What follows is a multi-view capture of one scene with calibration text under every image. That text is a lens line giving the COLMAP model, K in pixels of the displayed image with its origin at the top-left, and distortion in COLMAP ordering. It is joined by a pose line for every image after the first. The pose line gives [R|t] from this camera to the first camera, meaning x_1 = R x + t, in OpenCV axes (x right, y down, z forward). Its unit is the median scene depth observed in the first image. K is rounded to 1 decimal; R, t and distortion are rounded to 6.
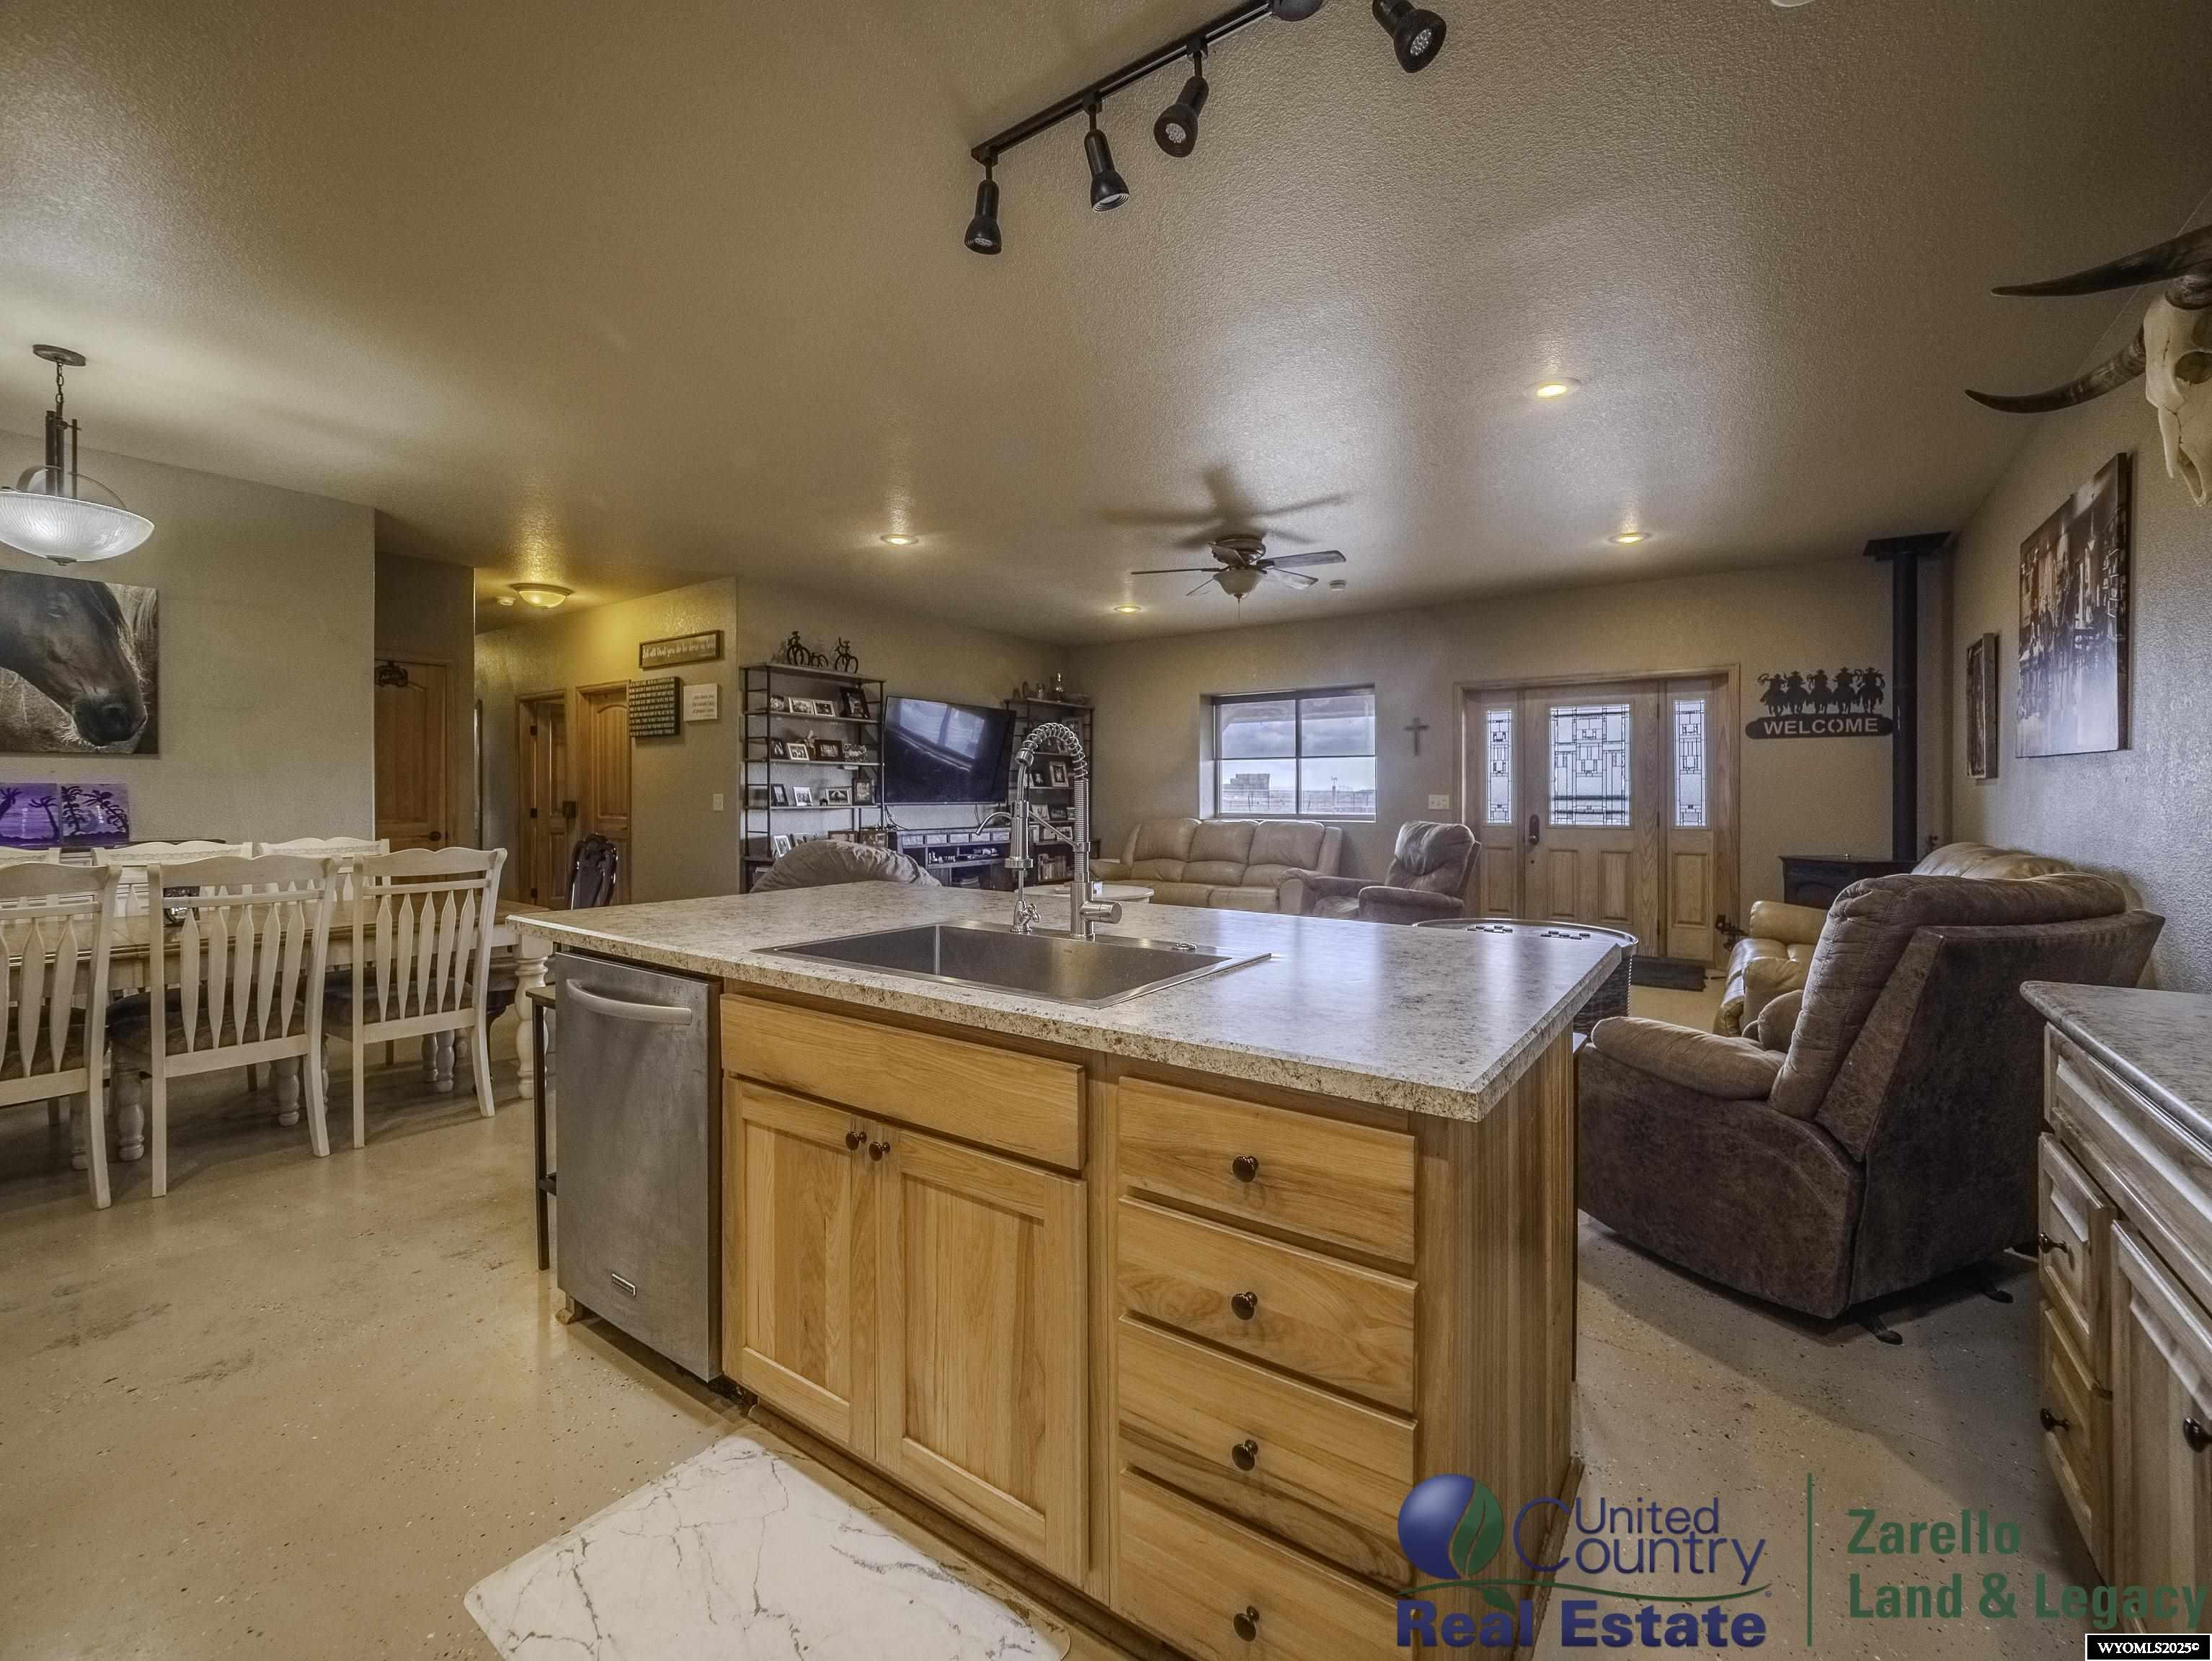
lens RADIAL K [[935.6, 0, 1129.5], [0, 935.6, 803.6], [0, 0, 1]] dist [-0.010568, 0.000090]
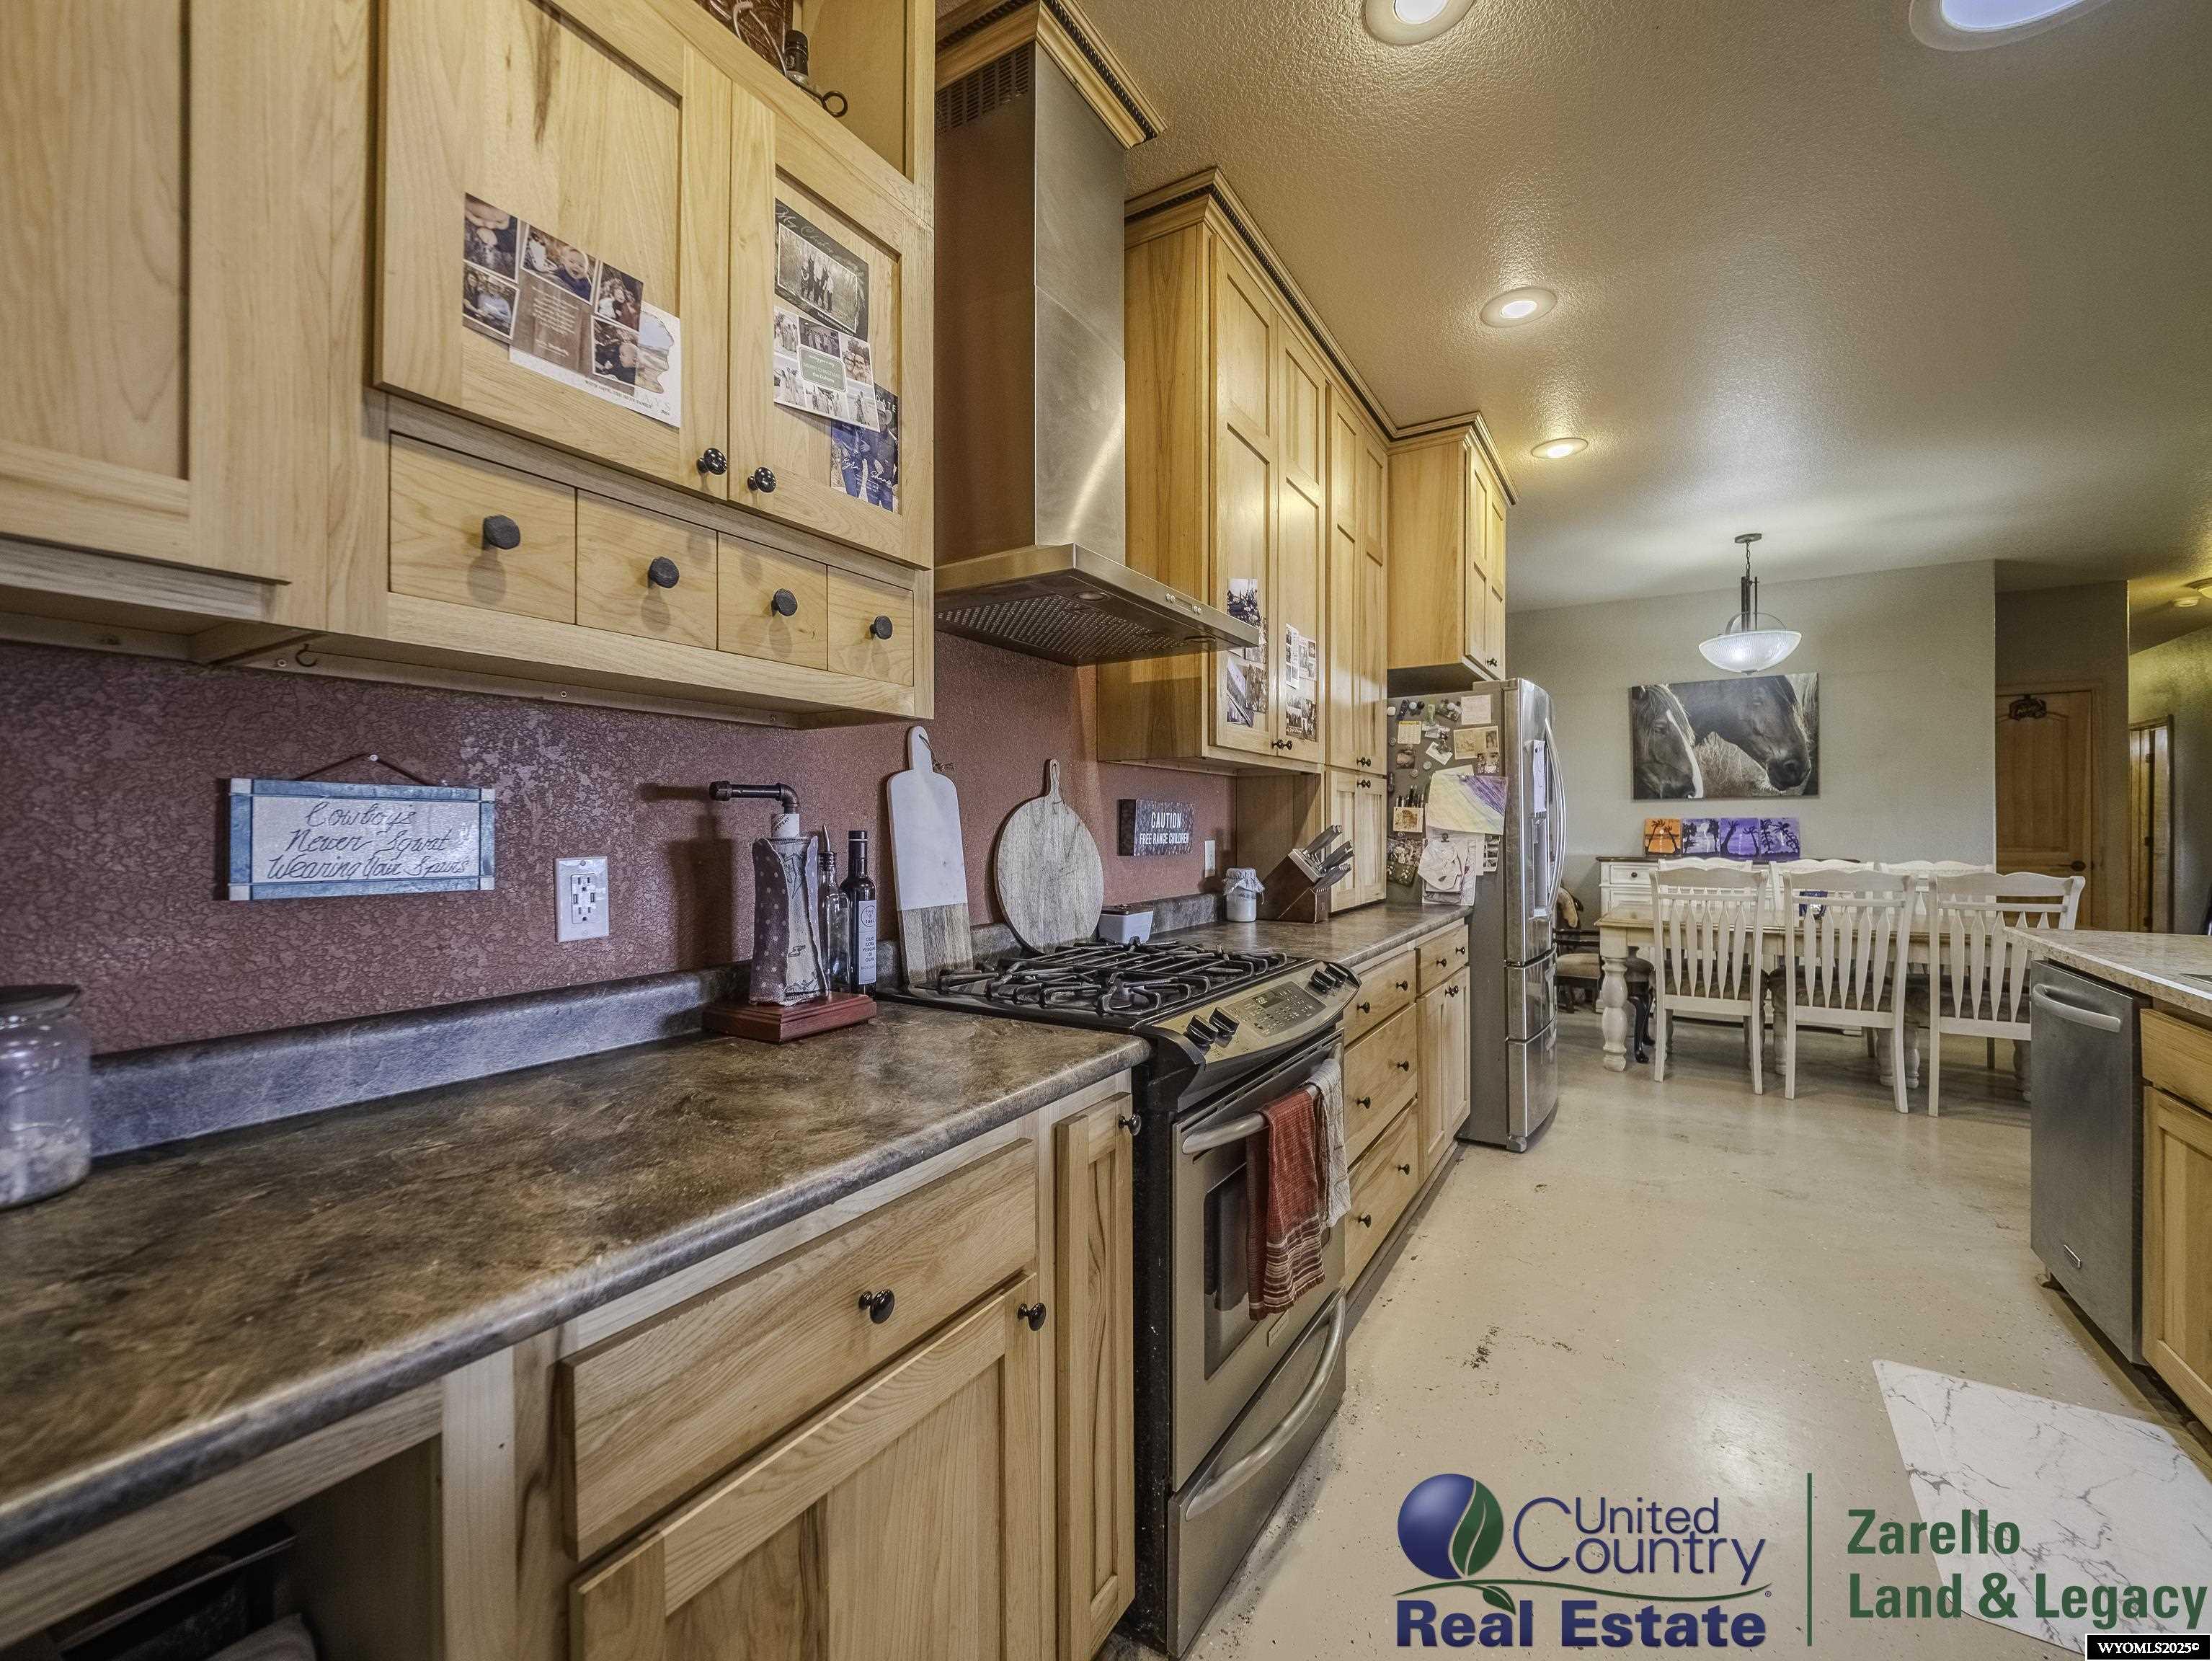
lens RADIAL K [[949.8, 0, 1115.5], [0, 949.8, 825.8], [0, 0, 1]] dist [-0.001796, 0.000042]
pose [[0.073687, -0.001414, -0.997280, 0.170430], [-0.003988, 0.999991, -0.001712, -0.001380], [0.997273, 0.004104, 0.073681, -0.083407]]
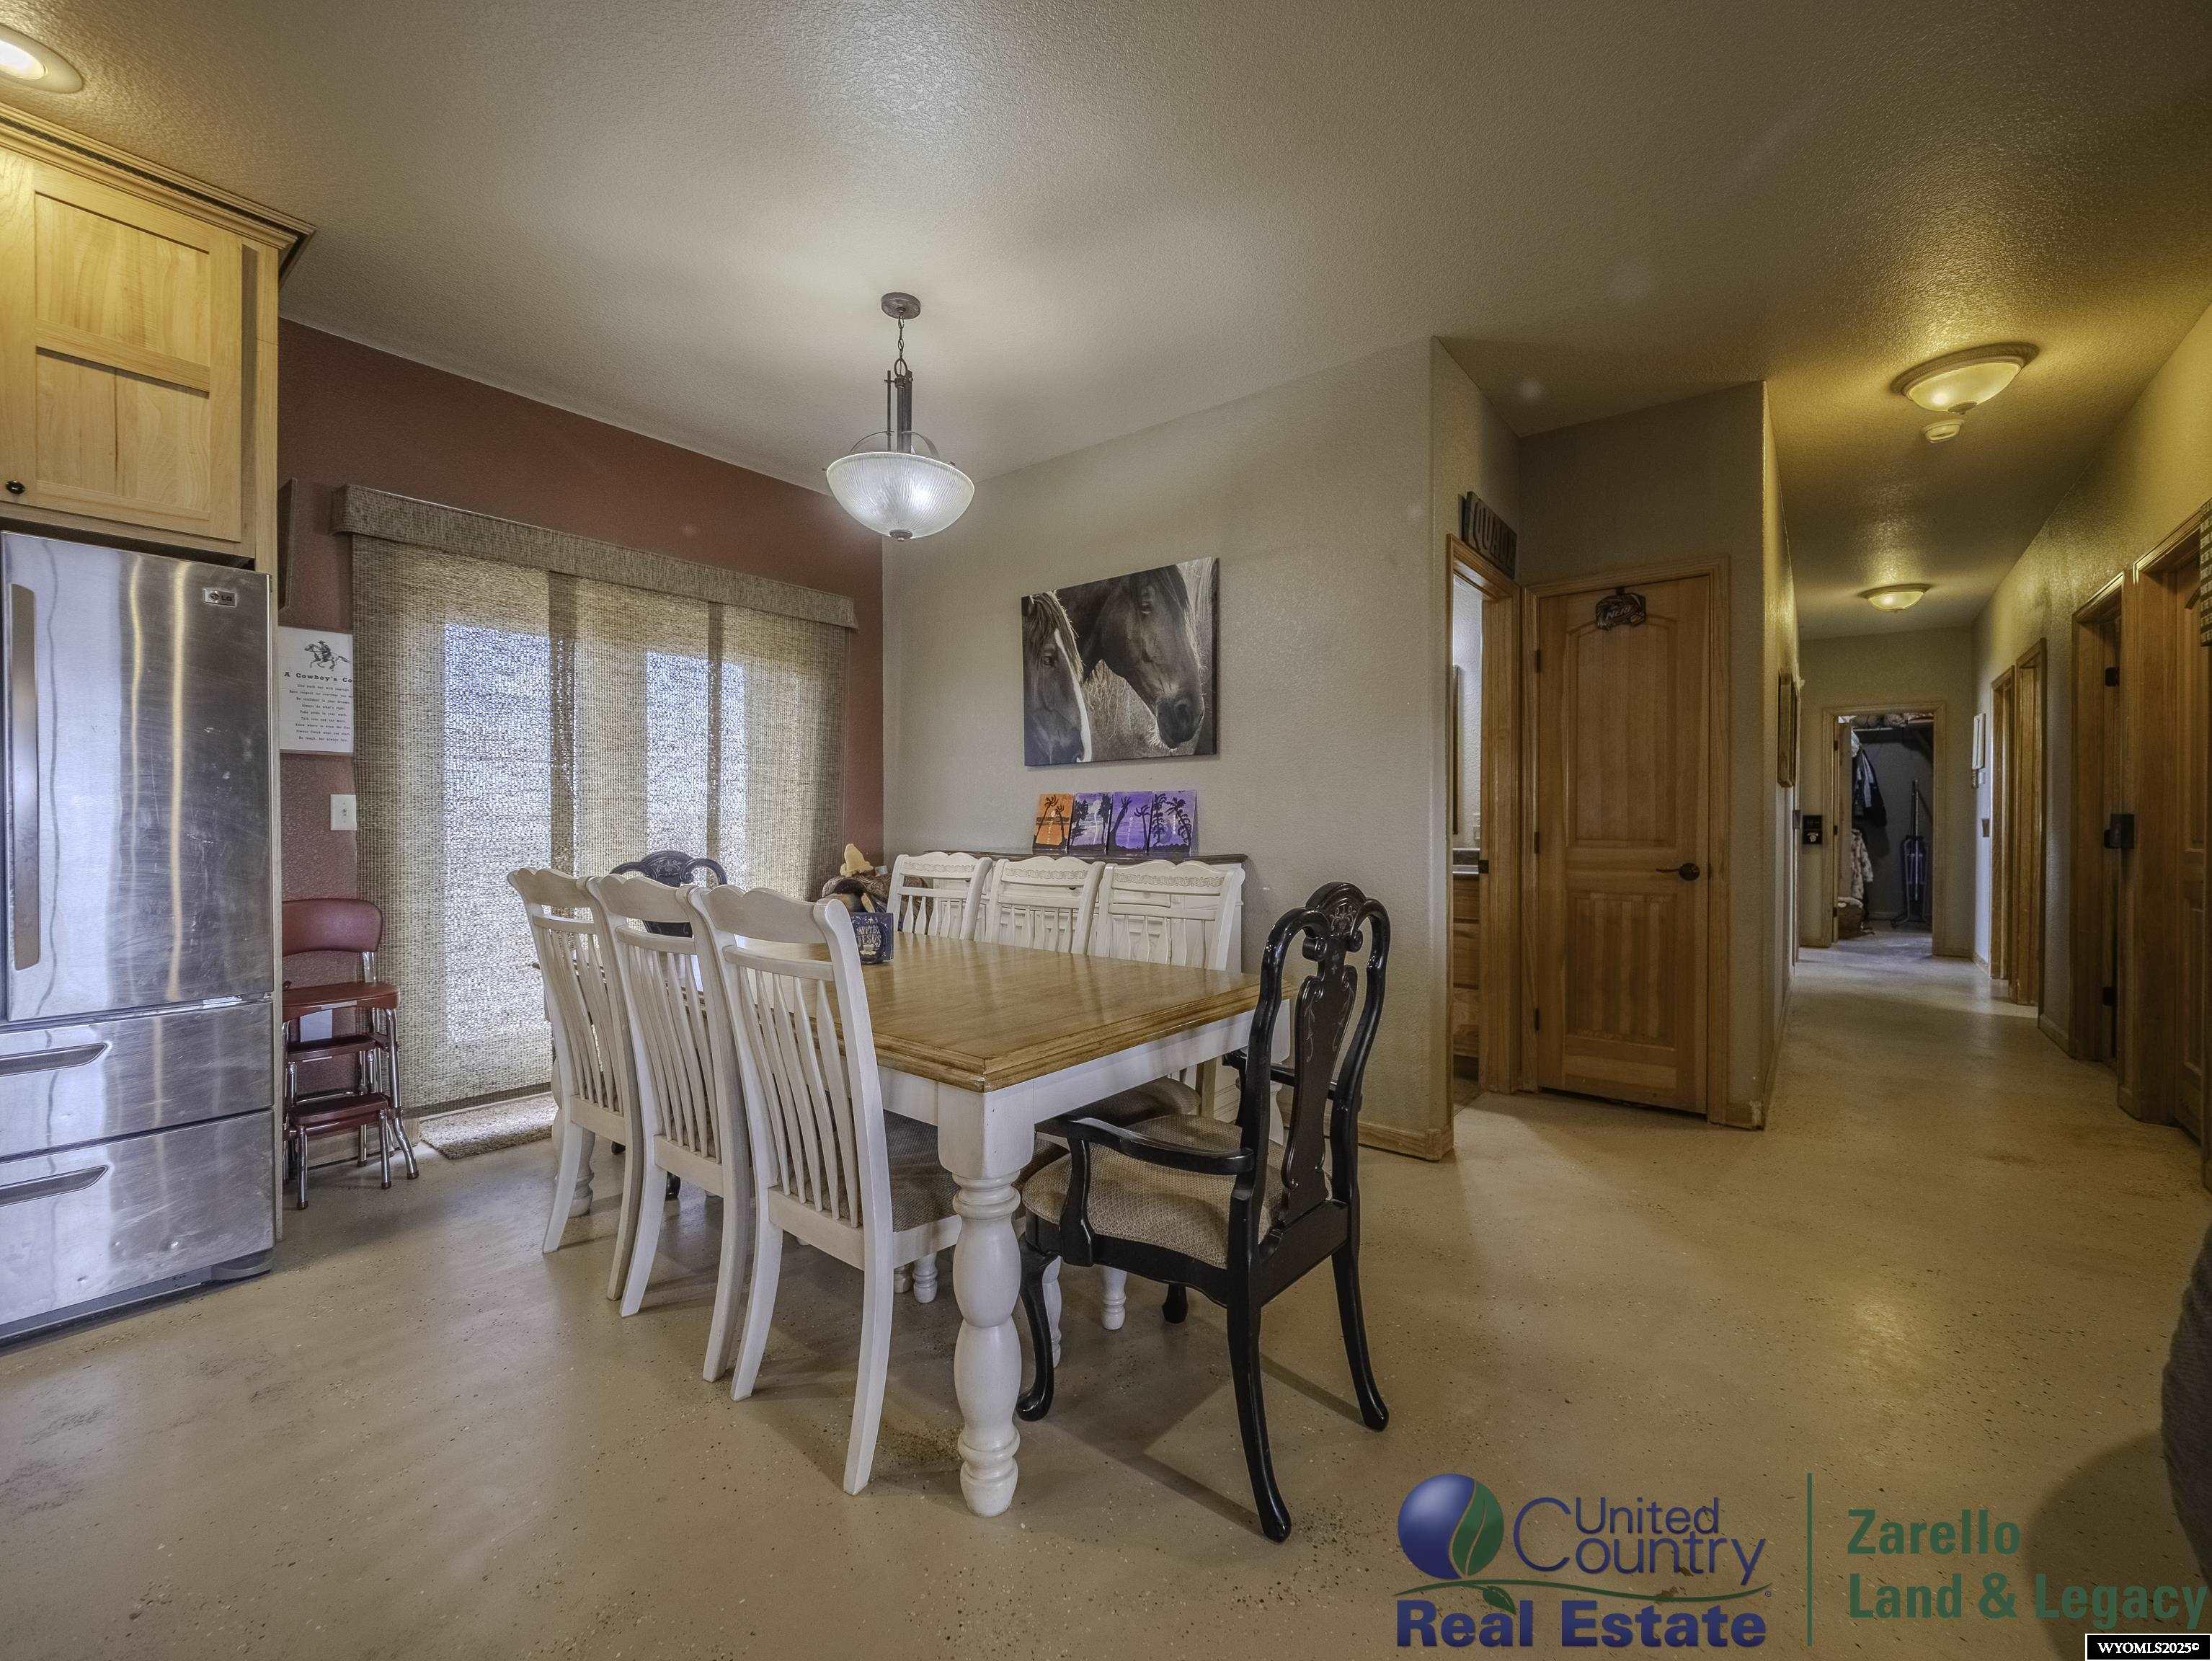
lens RADIAL K [[922.5, 0, 1116.0], [0, 922.5, 822.9], [0, 0, 1]] dist [-0.009899, 0.004835]
pose [[-0.062220, 0.002102, -0.998060, -0.140967], [-0.007714, 0.999967, 0.002587, 0.005305], [0.998033, 0.007860, -0.062201, 0.648371]]
